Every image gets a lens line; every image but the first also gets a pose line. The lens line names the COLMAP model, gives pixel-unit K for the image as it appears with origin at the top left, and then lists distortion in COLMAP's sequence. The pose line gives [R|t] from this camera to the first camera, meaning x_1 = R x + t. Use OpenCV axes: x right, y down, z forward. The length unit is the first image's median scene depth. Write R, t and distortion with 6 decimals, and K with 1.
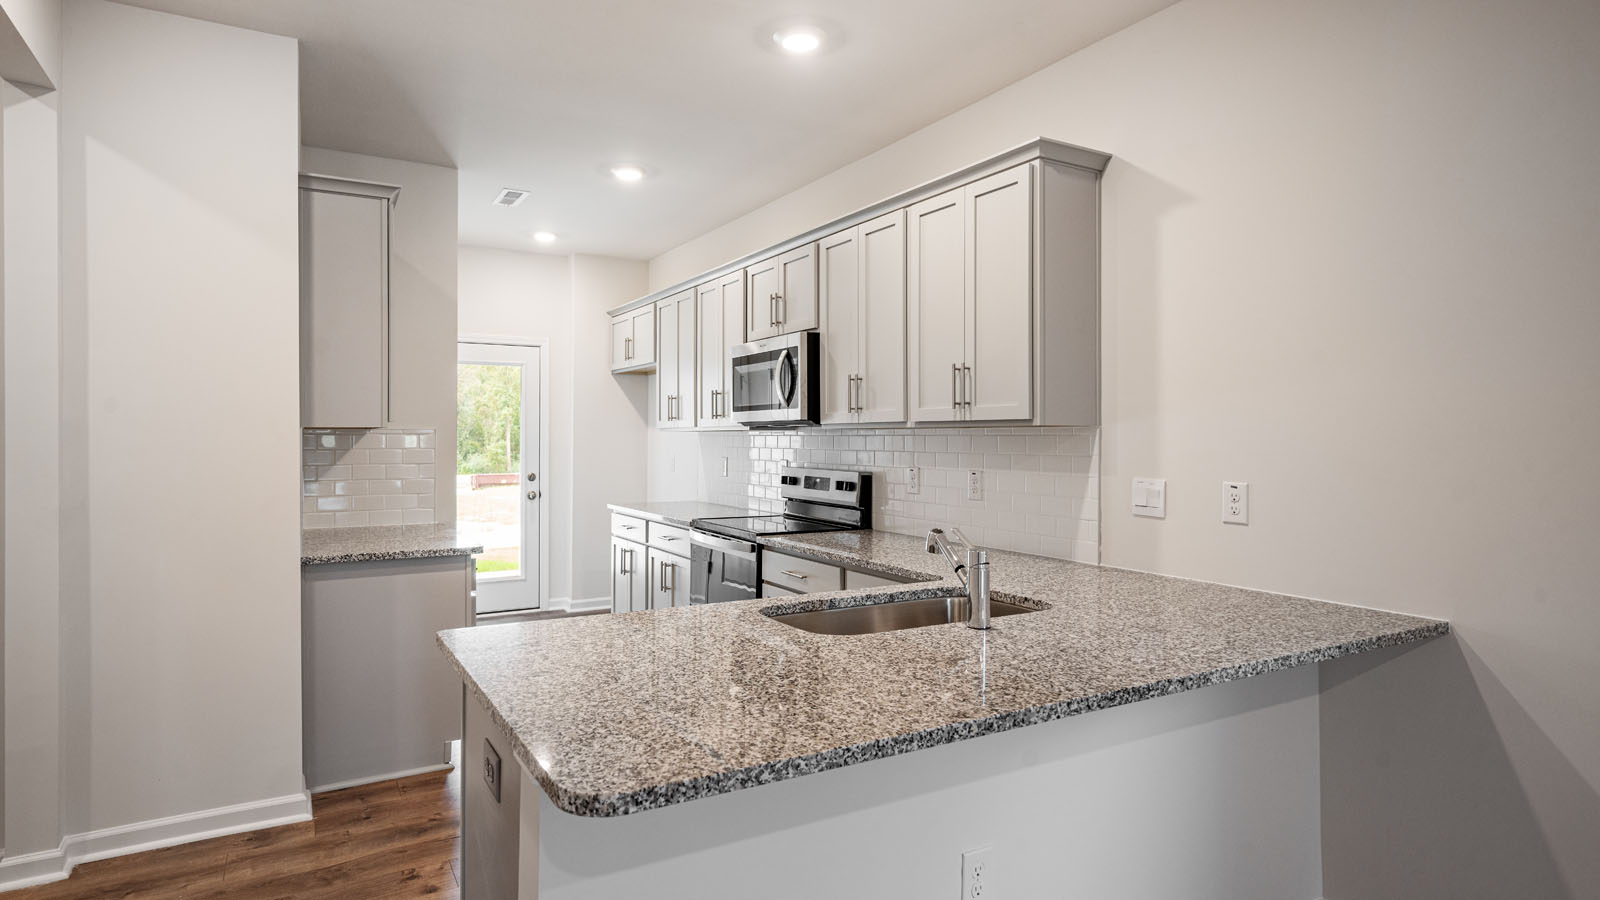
lens RADIAL K [[923.7, 0, 811.4], [0, 923.7, 431.1], [0, 0, 1]] dist [0.001228, 0.002237]
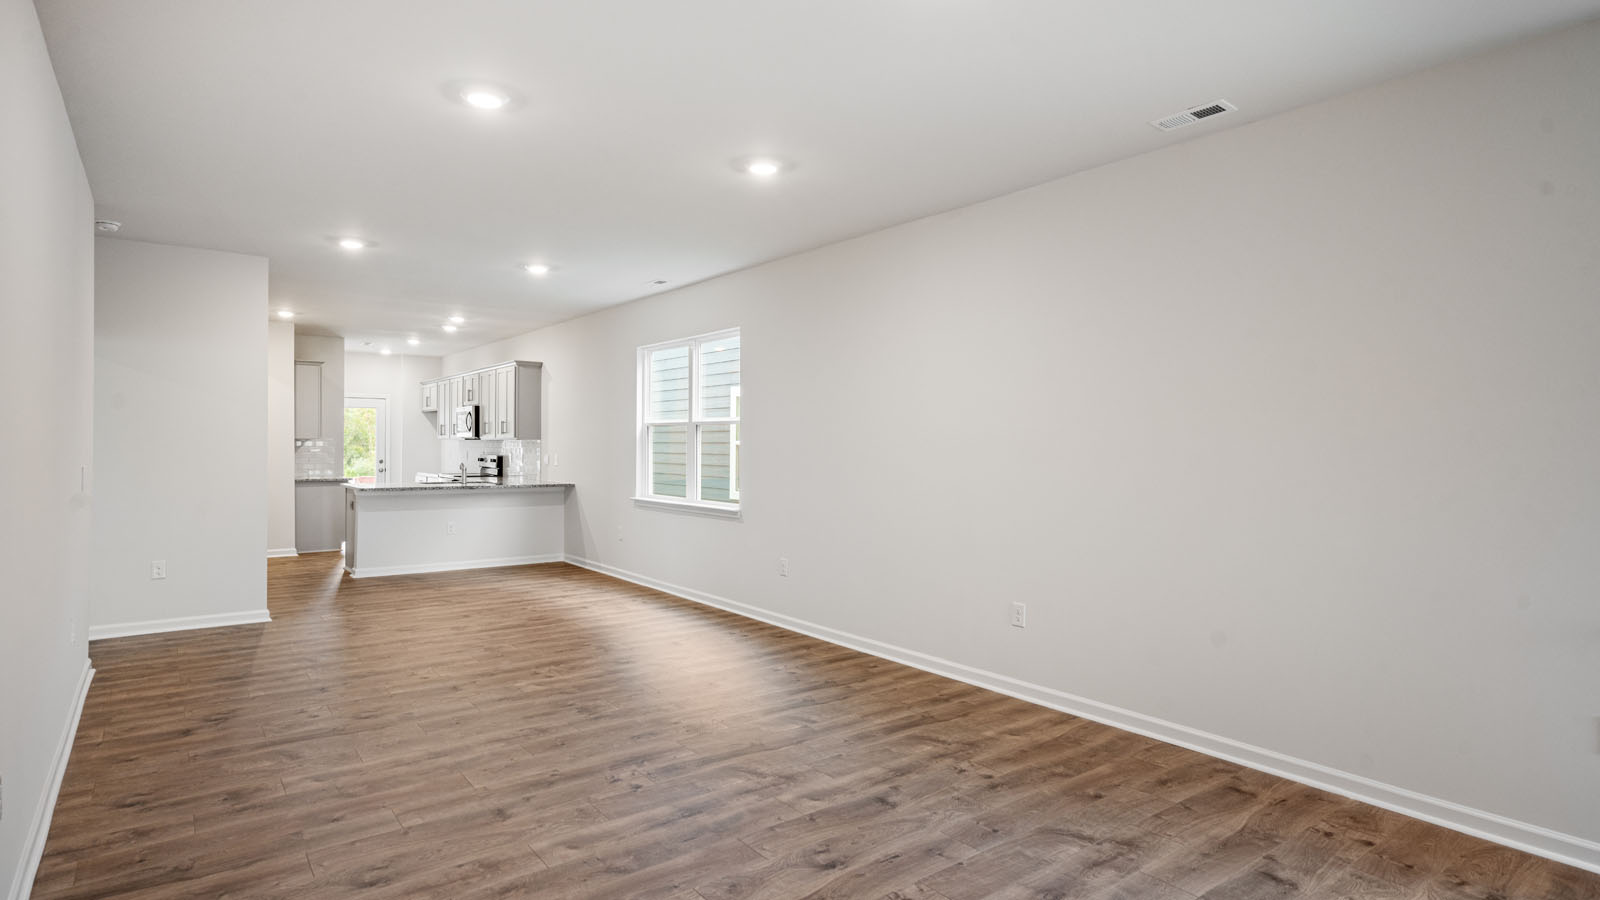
lens RADIAL K [[854.6, 0, 850.1], [0, 854.6, 443.5], [0, 0, 1]] dist [-0.040173, -0.000901]
pose [[0.984188, 0.006792, 0.176996, 0.773543], [-0.007680, 0.999961, 0.004333, -0.013335], [-0.176960, -0.005624, 0.984202, -2.045968]]
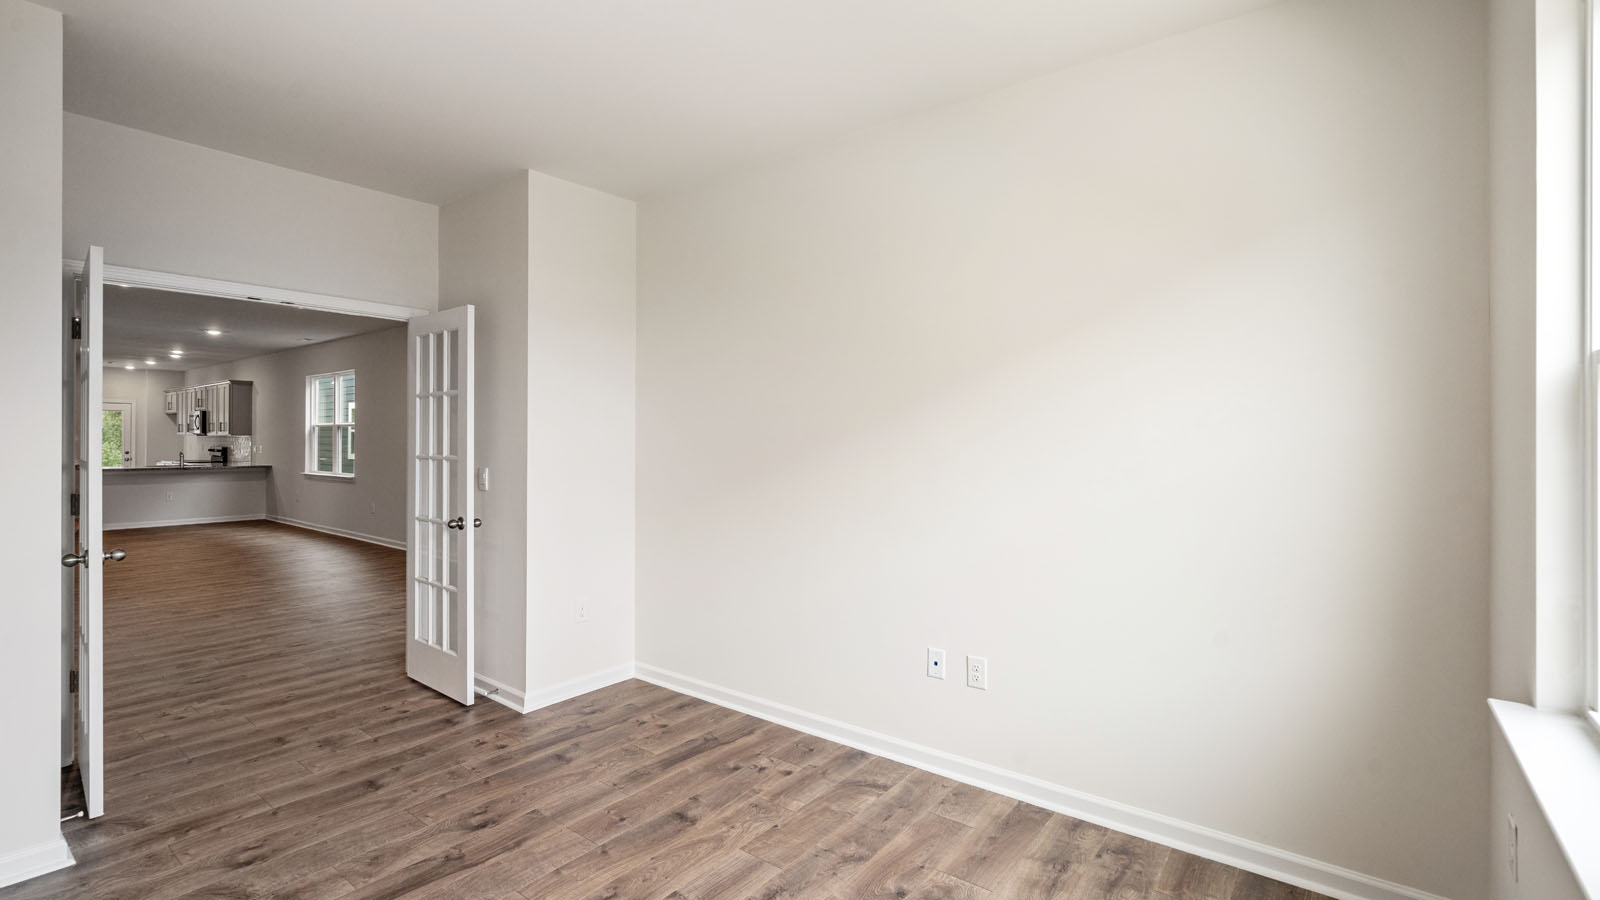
lens RADIAL K [[742.6, 0, 807.1], [0, 742.6, 433.2], [0, 0, 1]] dist [-0.004655, 0.000253]
pose [[0.925972, 0.006696, 0.377533, 1.363888], [-0.006482, 0.999977, -0.001838, -0.027497], [-0.377536, -0.000745, 0.925994, -3.308386]]
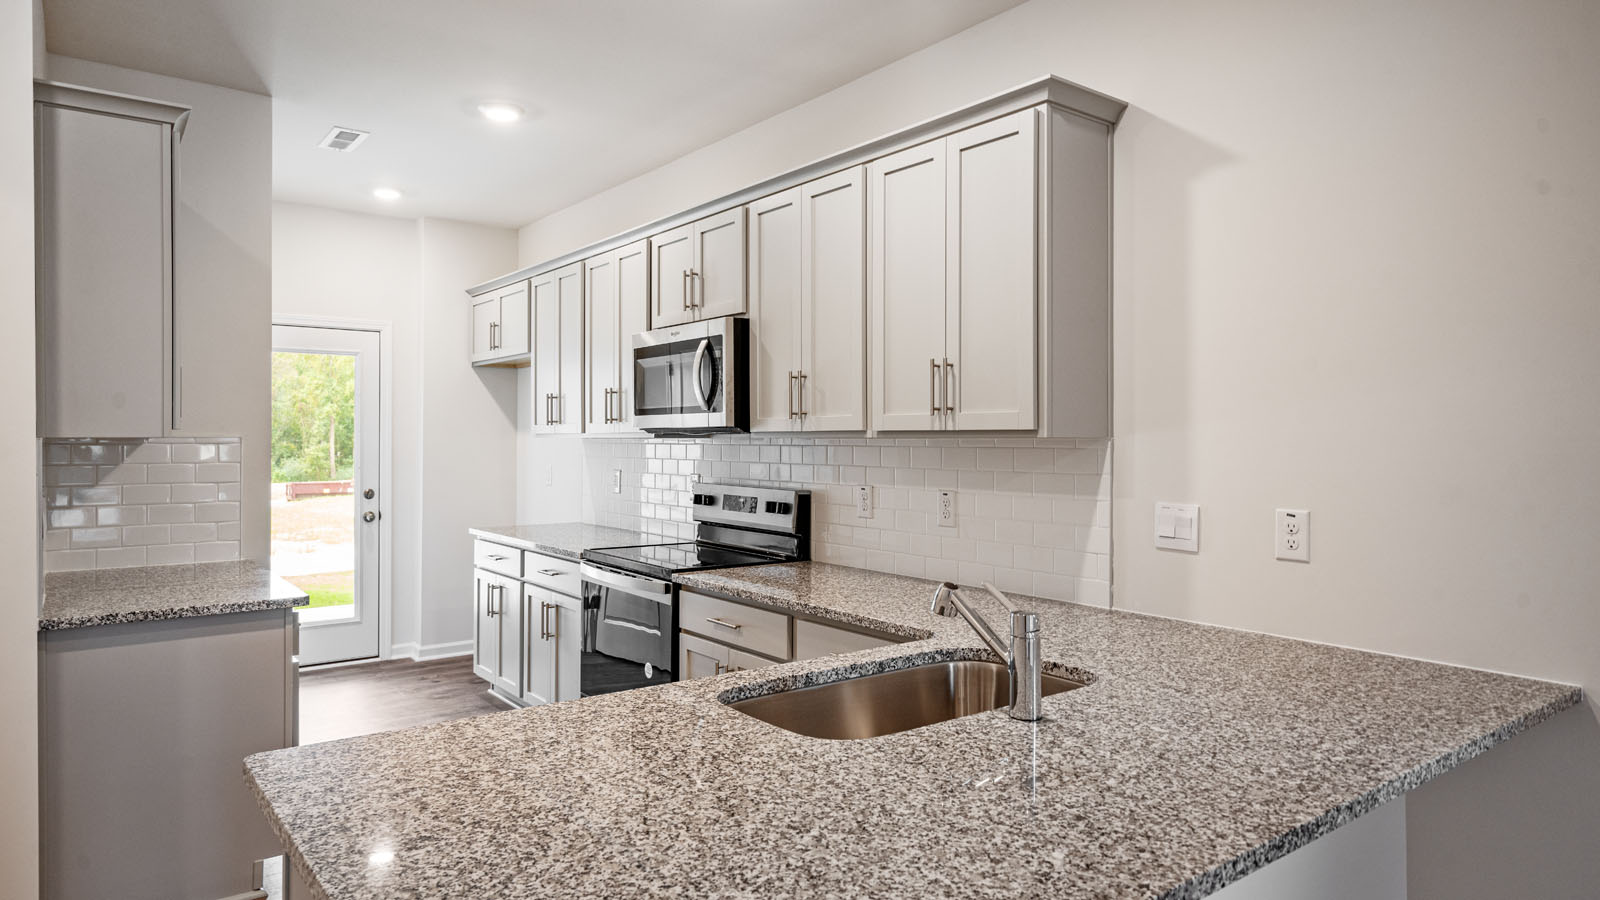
lens RADIAL K [[1023.9, 0, 817.1], [0, 1023.9, 436.1], [0, 0, 1]] dist [0.009376, 0.003746]
pose [[0.992218, 0.001678, 0.124503, -0.050204], [-0.002147, 0.999991, 0.003636, -0.008543], [-0.124496, -0.003875, 0.992213, 0.122356]]
